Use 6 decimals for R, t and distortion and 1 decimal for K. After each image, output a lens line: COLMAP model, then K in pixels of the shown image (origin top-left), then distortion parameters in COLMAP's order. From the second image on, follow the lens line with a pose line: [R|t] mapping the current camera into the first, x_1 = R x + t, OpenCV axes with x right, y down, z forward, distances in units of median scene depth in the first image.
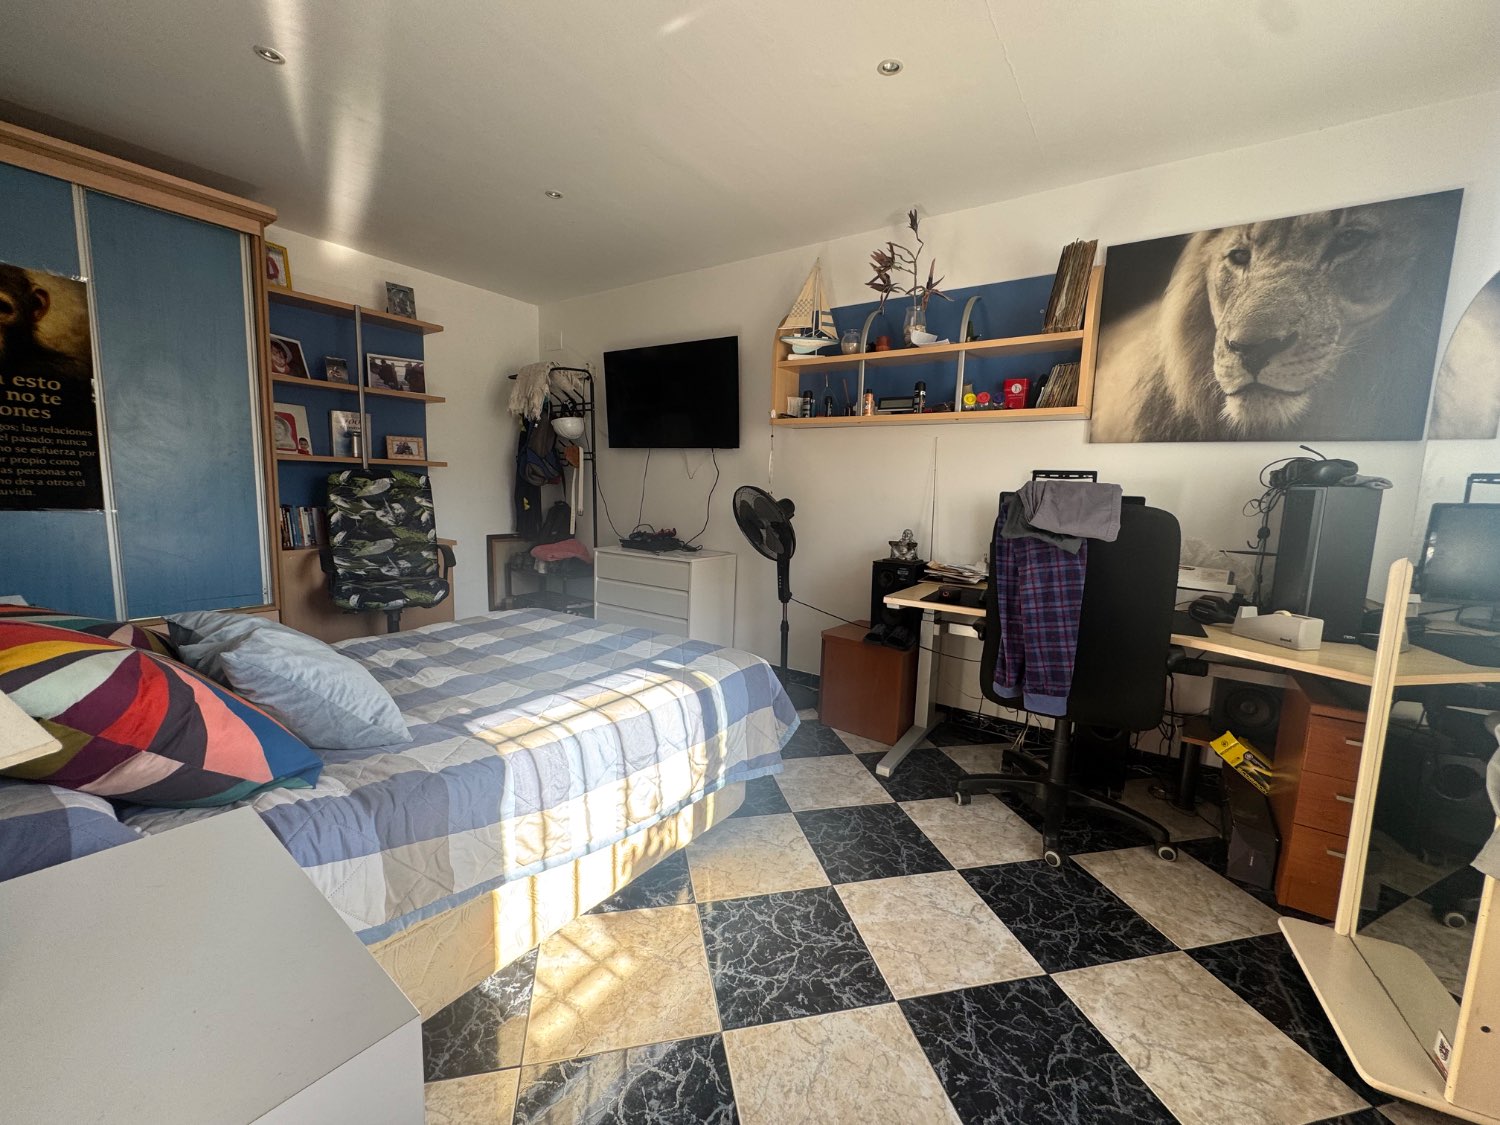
lens RADIAL K [[596.7, 0, 753.1], [0, 596.7, 556.1], [0, 0, 1]] dist [-0.002606, 0.000339]
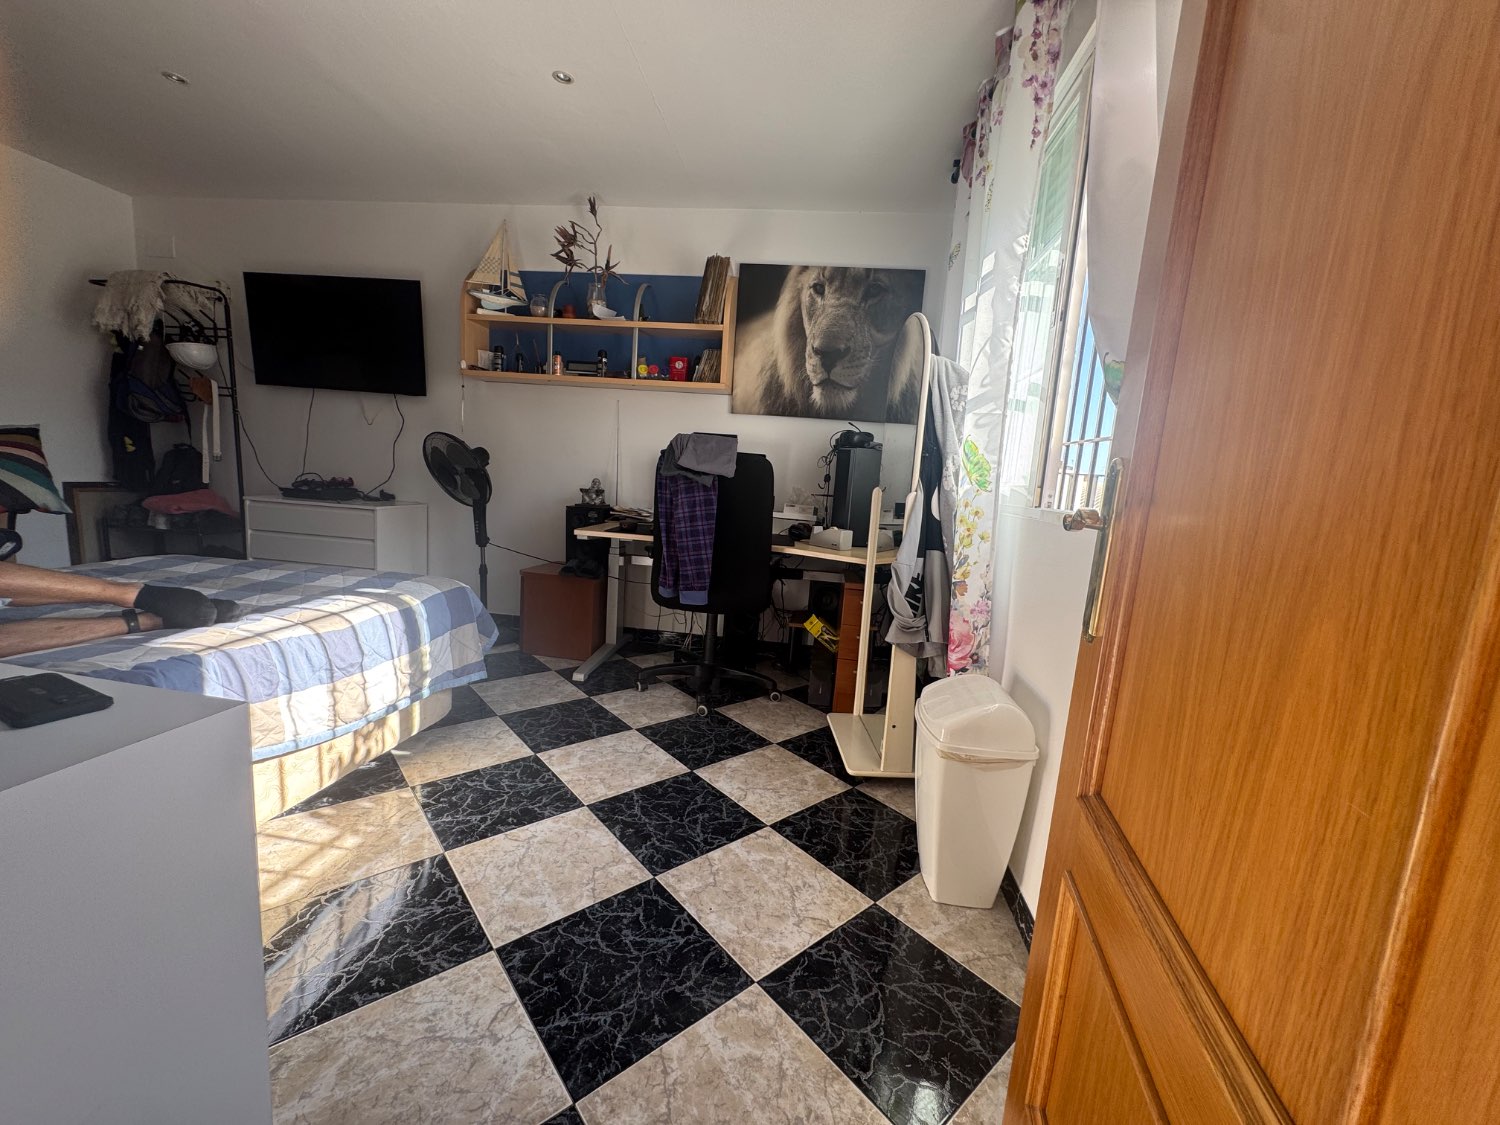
lens RADIAL K [[596.7, 0, 750.2], [0, 596.7, 562.1], [0, 0, 1]] dist [-0.002606, 0.000339]
pose [[0.885963, -0.037613, 0.462229, -0.022366], [0.013696, 0.998393, 0.054992, 0.074762], [-0.463554, -0.042391, 0.885054, -0.223336]]
